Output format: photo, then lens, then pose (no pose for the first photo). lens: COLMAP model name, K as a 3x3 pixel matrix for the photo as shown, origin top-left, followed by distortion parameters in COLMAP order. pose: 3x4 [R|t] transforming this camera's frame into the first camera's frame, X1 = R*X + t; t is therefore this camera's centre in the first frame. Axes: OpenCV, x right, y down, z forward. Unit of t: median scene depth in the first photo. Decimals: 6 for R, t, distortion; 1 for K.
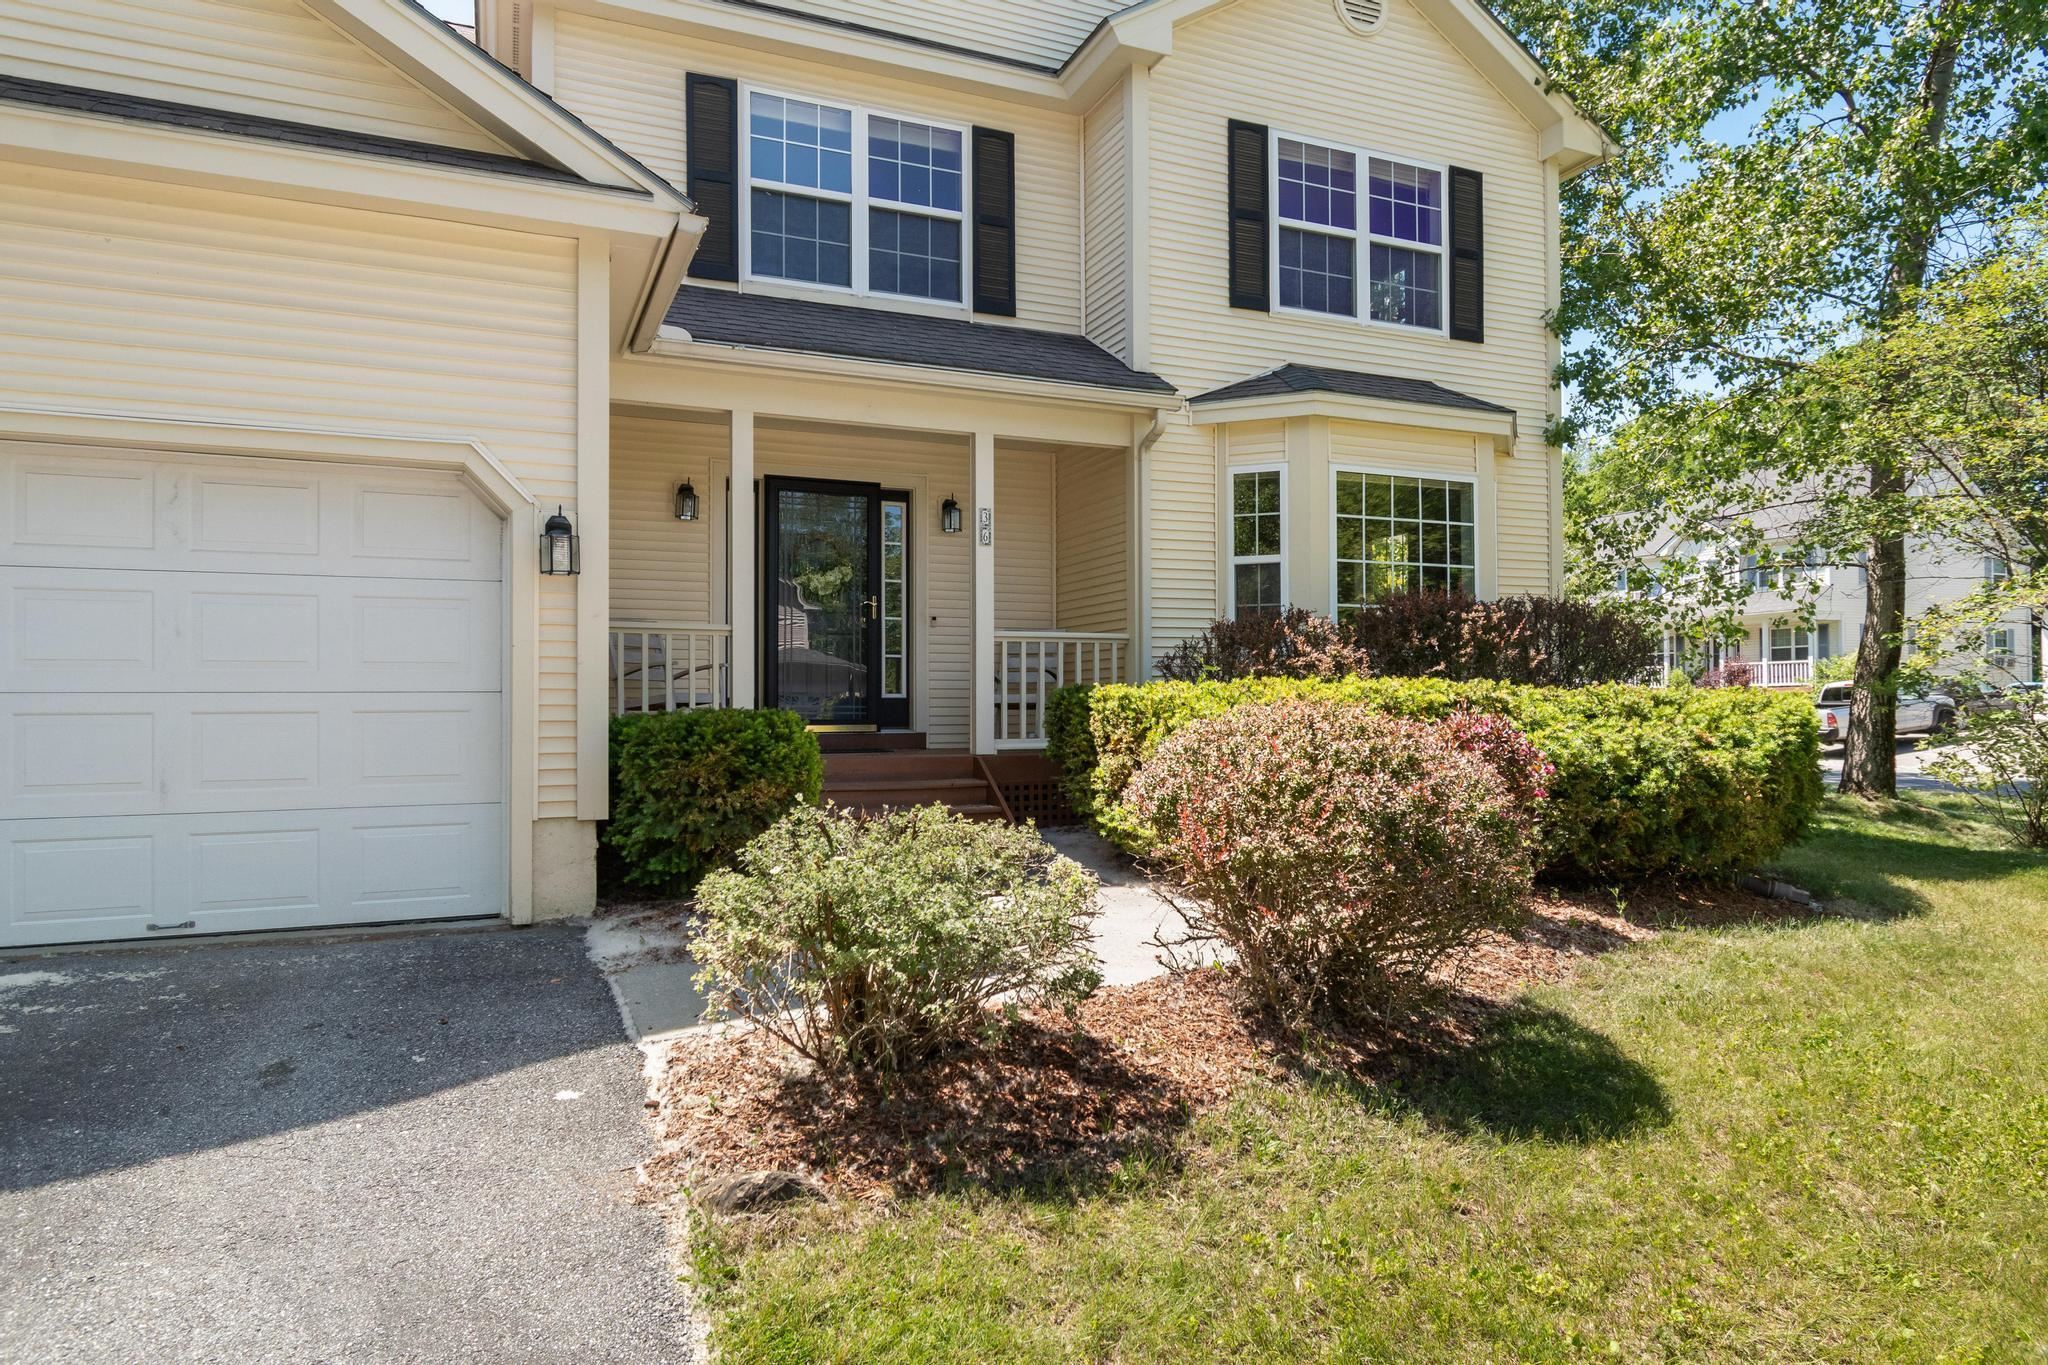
lens RADIAL K [[1236.0, 0, 1024.0], [0, 1236.0, 682.5], [0, 0, 1]] dist [0.004080, -0.000464]
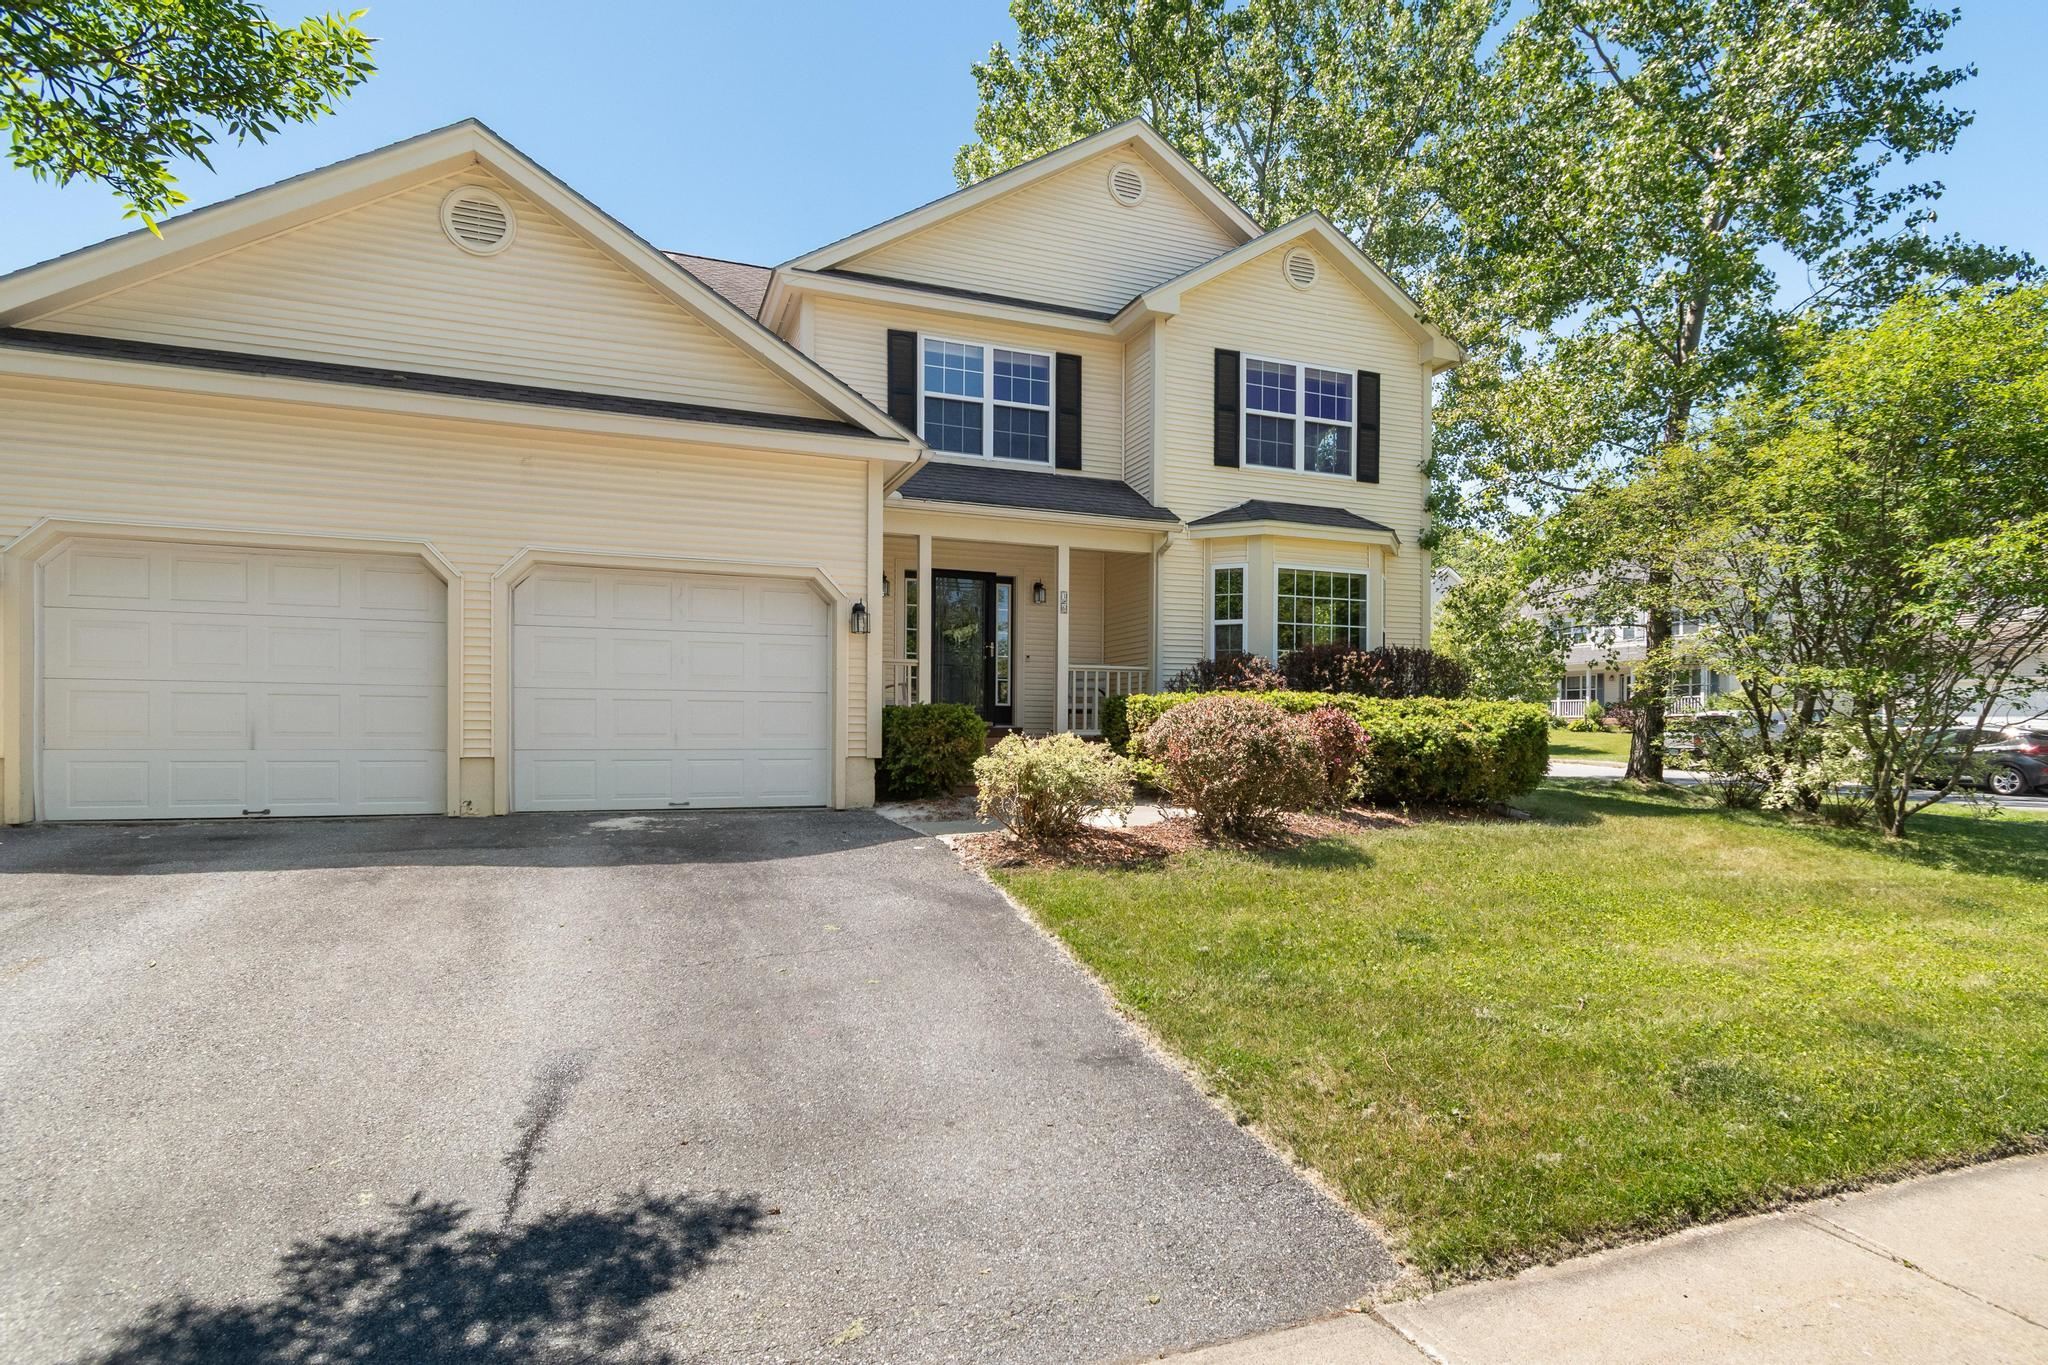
lens RADIAL K [[1043.2, 0, 1012.2], [0, 1043.2, 739.9], [0, 0, 1]] dist [-0.000910, 0.000122]
pose [[0.998854, 0.011122, -0.046544, -0.032049], [-0.009814, 0.999553, 0.028240, 0.020647], [0.046838, -0.027751, 0.998517, -0.407122]]
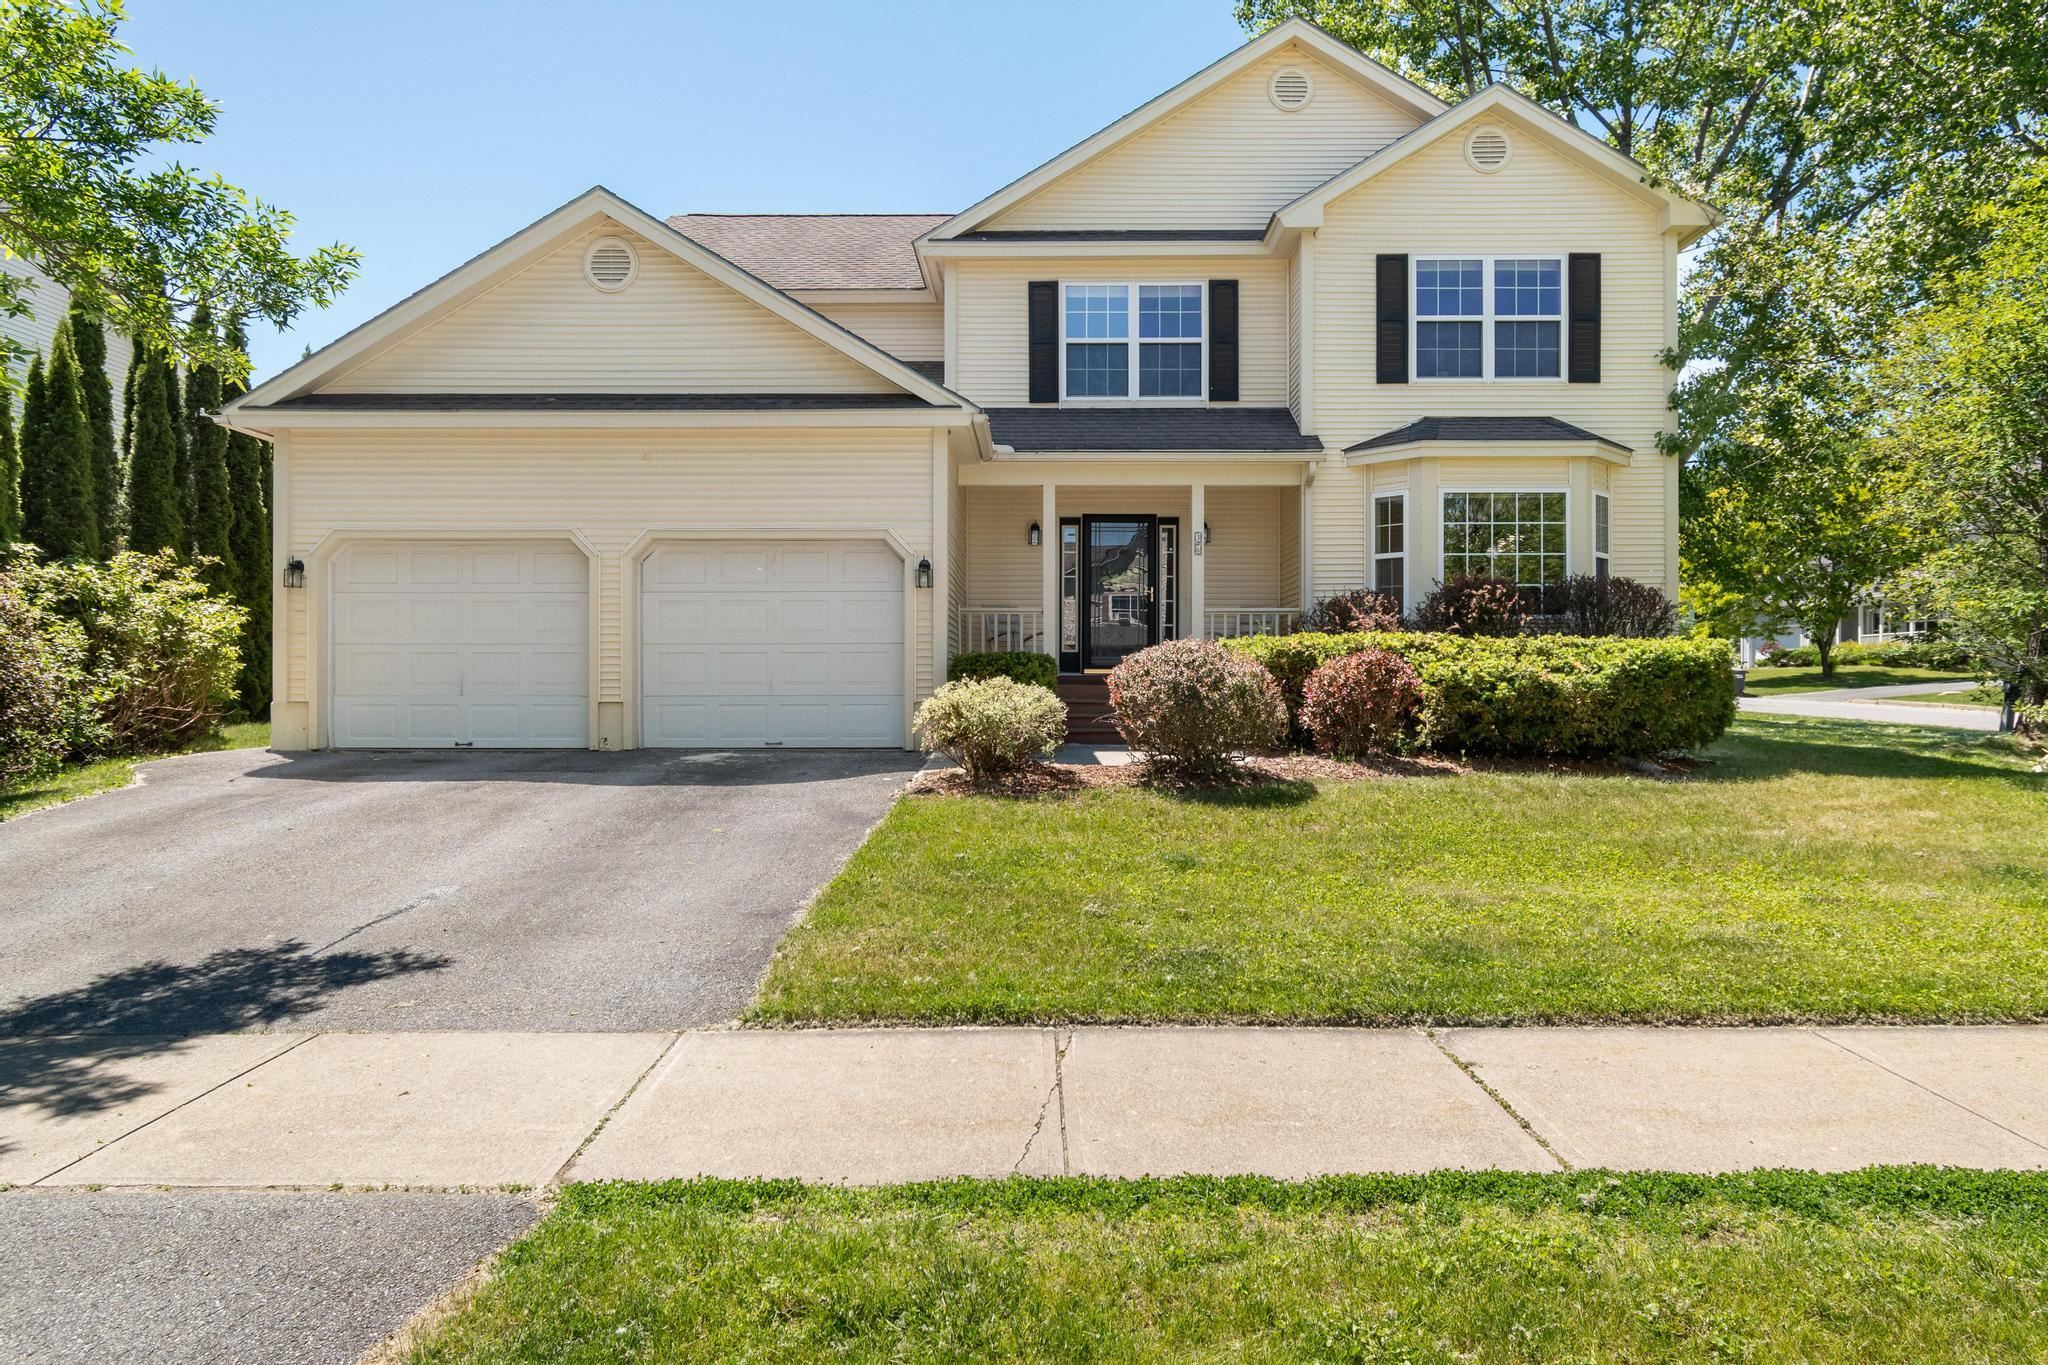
lens RADIAL K [[1236.0, 0, 1024.0], [0, 1236.0, 682.5], [0, 0, 1]] dist [0.004080, -0.000464]
pose [[0.913902, 0.003349, -0.405922, 0.401394], [0.004874, 0.999803, 0.019224, 0.022334], [0.405906, -0.019547, 0.913706, -0.547264]]
